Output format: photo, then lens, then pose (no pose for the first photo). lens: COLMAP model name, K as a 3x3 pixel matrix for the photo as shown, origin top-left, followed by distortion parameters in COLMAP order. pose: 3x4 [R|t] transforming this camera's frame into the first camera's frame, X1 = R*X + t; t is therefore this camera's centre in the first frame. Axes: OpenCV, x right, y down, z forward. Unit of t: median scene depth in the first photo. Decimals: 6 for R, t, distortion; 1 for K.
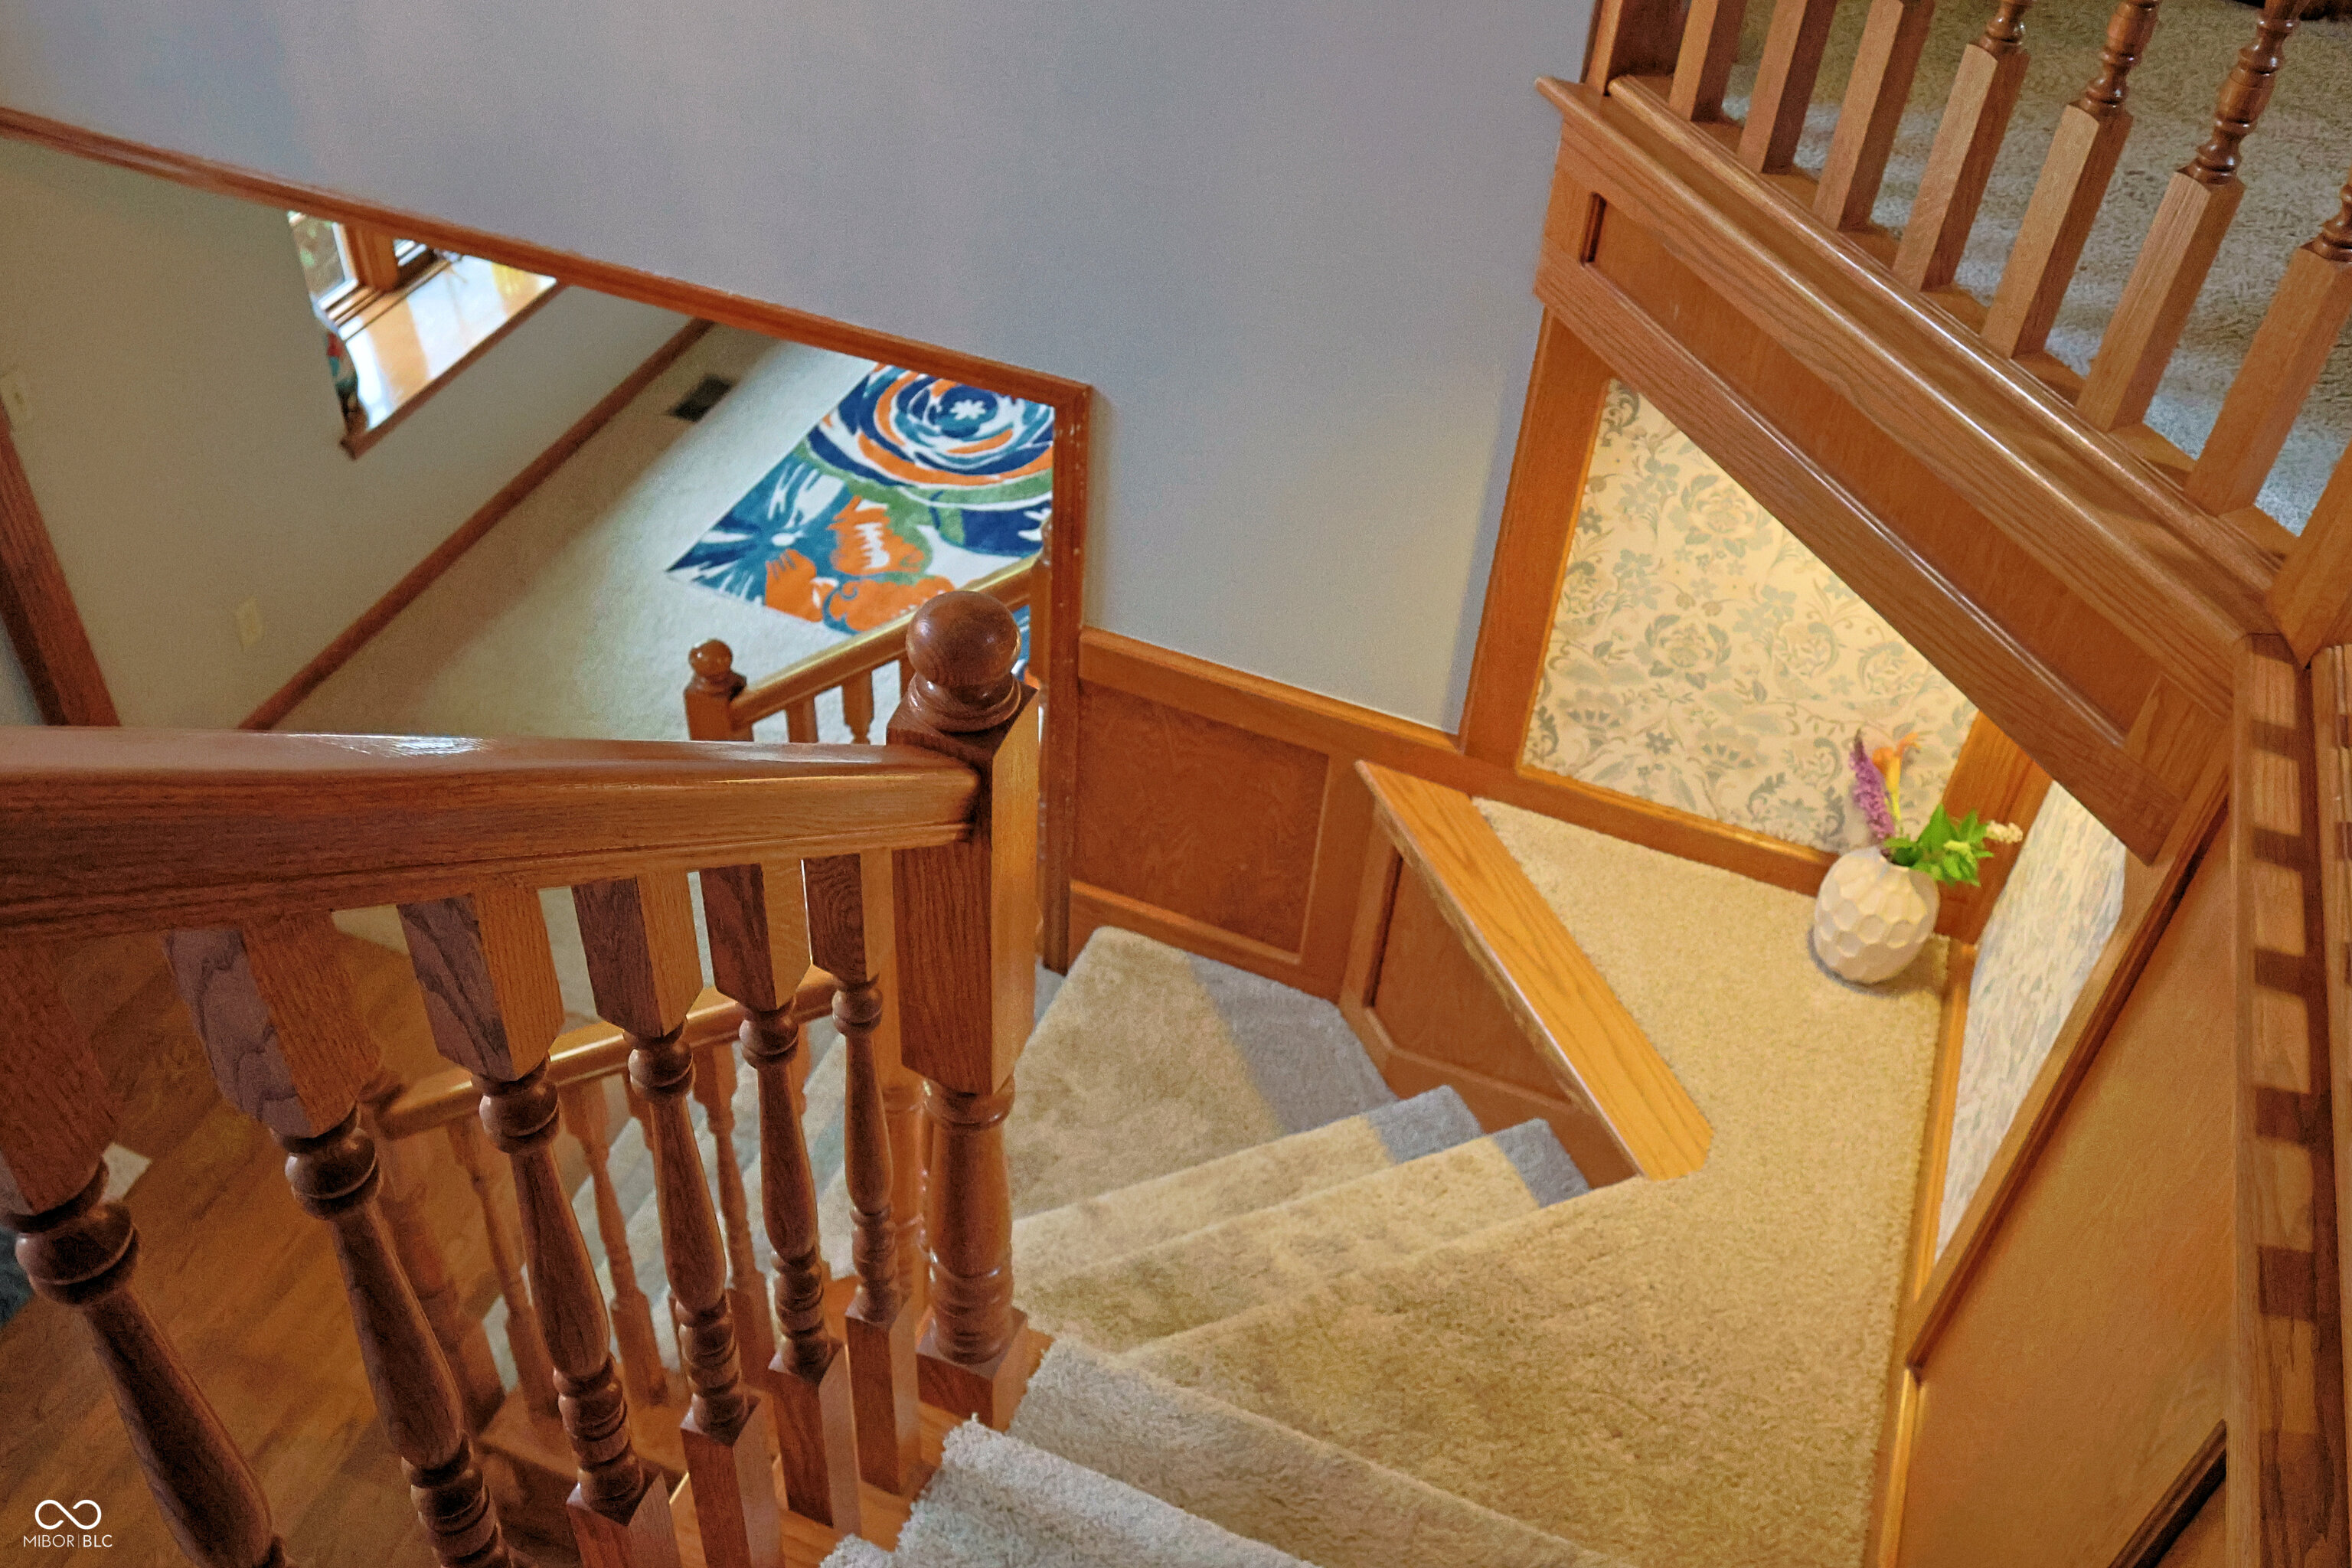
lens RADIAL K [[2059.5, 0, 1181.5], [0, 2059.5, 796.2], [0, 0, 1]] dist [0.008557, -0.003275]
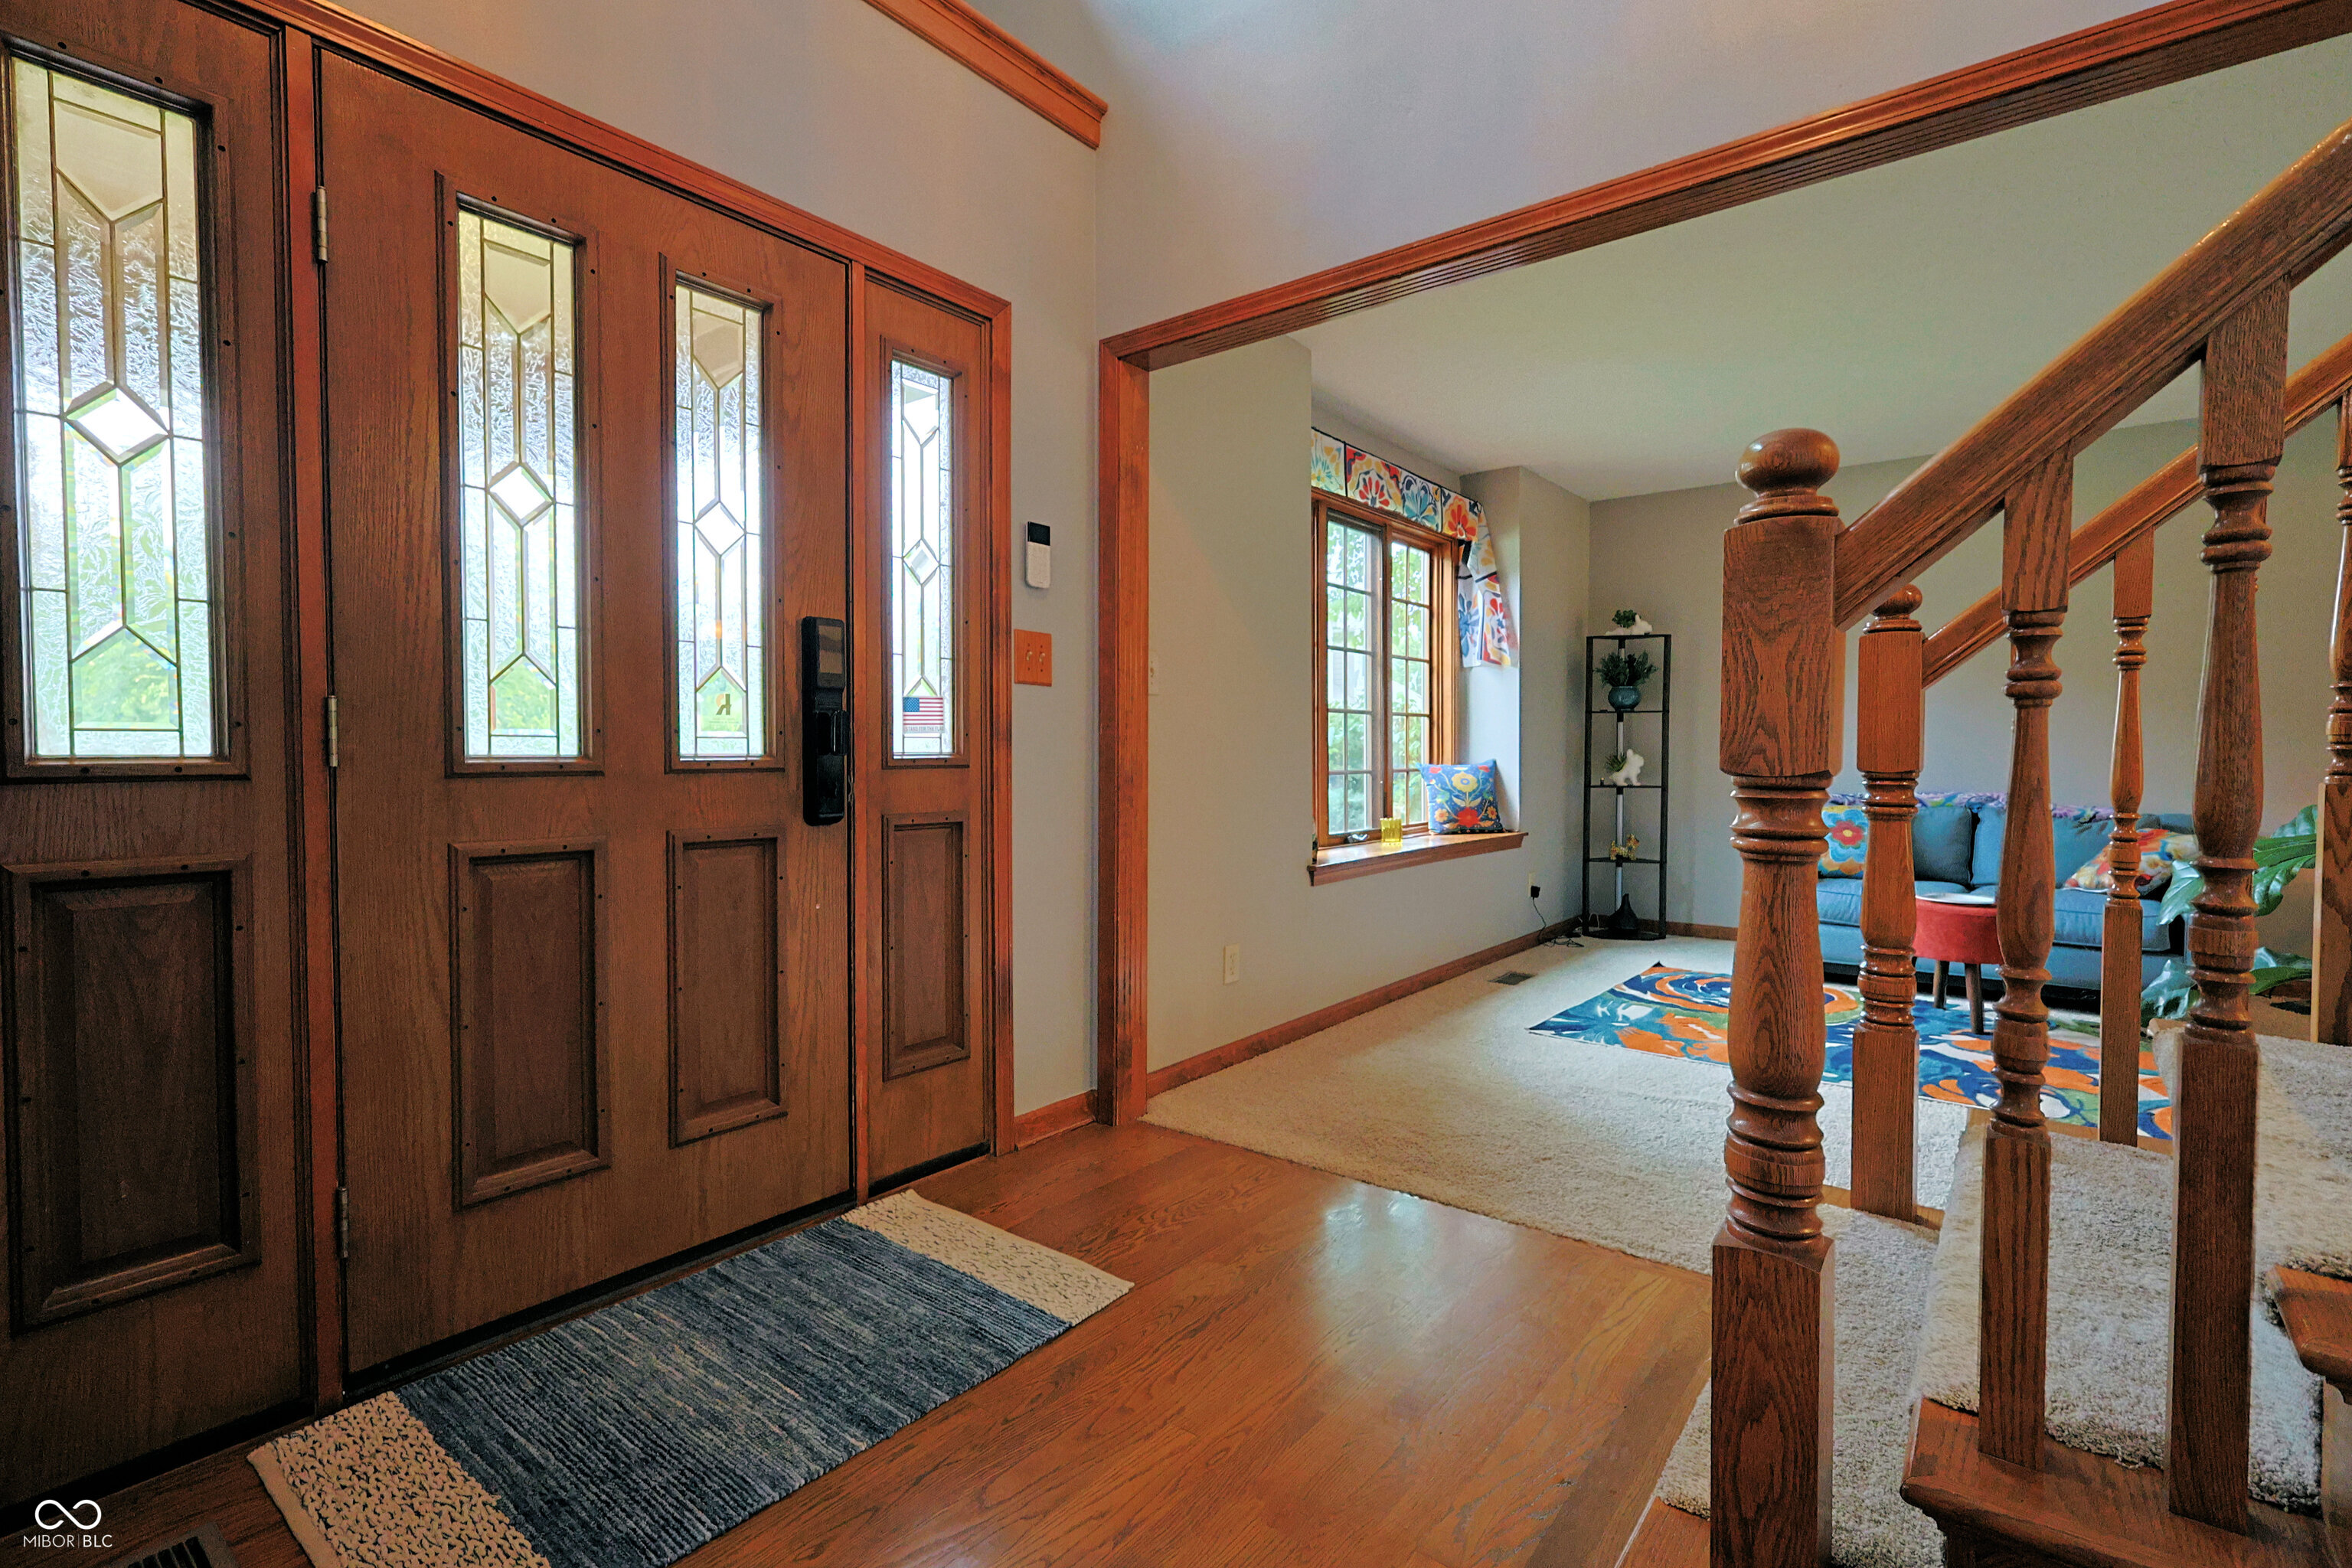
lens RADIAL K [[1078.2, 0, 1176.0], [0, 1078.2, 784.0], [0, 0, 1]] dist [0.002915, 0.000062]
pose [[0.952078, -0.050229, -0.301704, -0.470004], [-0.165511, 0.744908, -0.646311, 0.428361], [0.257205, 0.665273, 0.700897, 0.772176]]
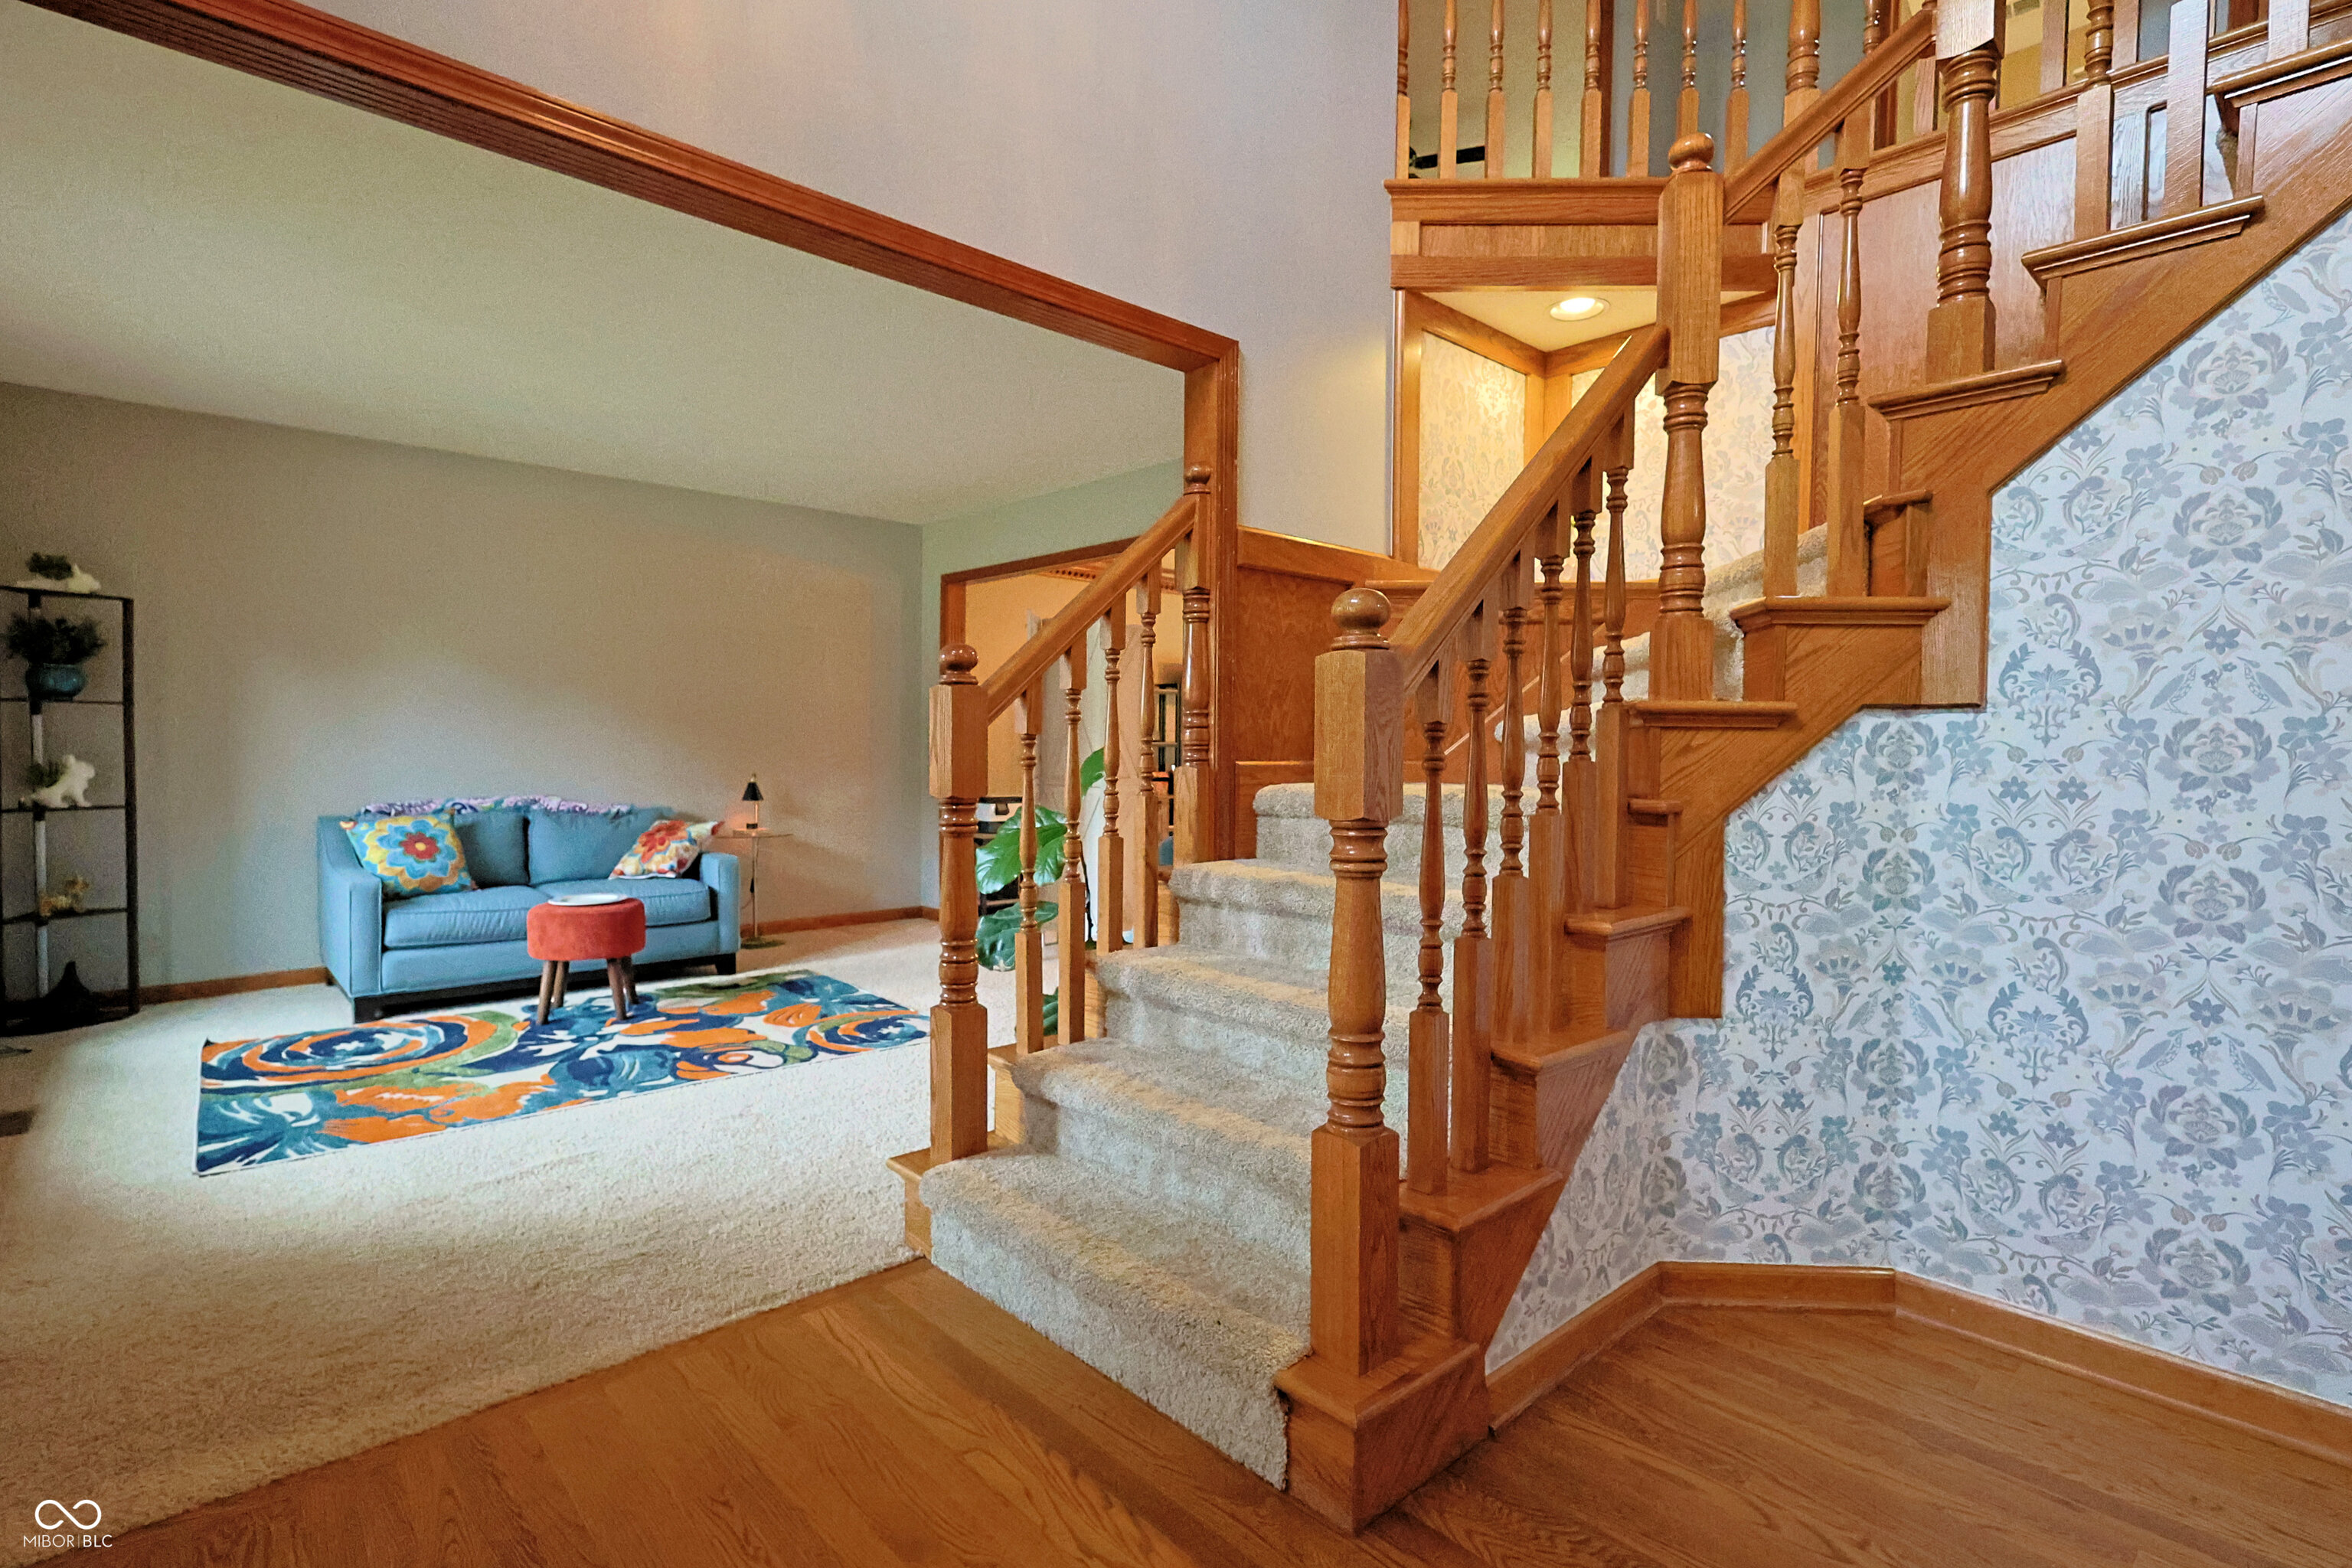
lens RADIAL K [[1102.4, 0, 1170.5], [0, 1102.4, 776.4], [0, 0, 1]] dist [0.001656, 0.000286]
pose [[0.450154, -0.082021, 0.889176, -0.860290], [0.627963, 0.737021, -0.249926, 0.247100], [-0.634842, 0.670874, 0.383279, 0.894003]]
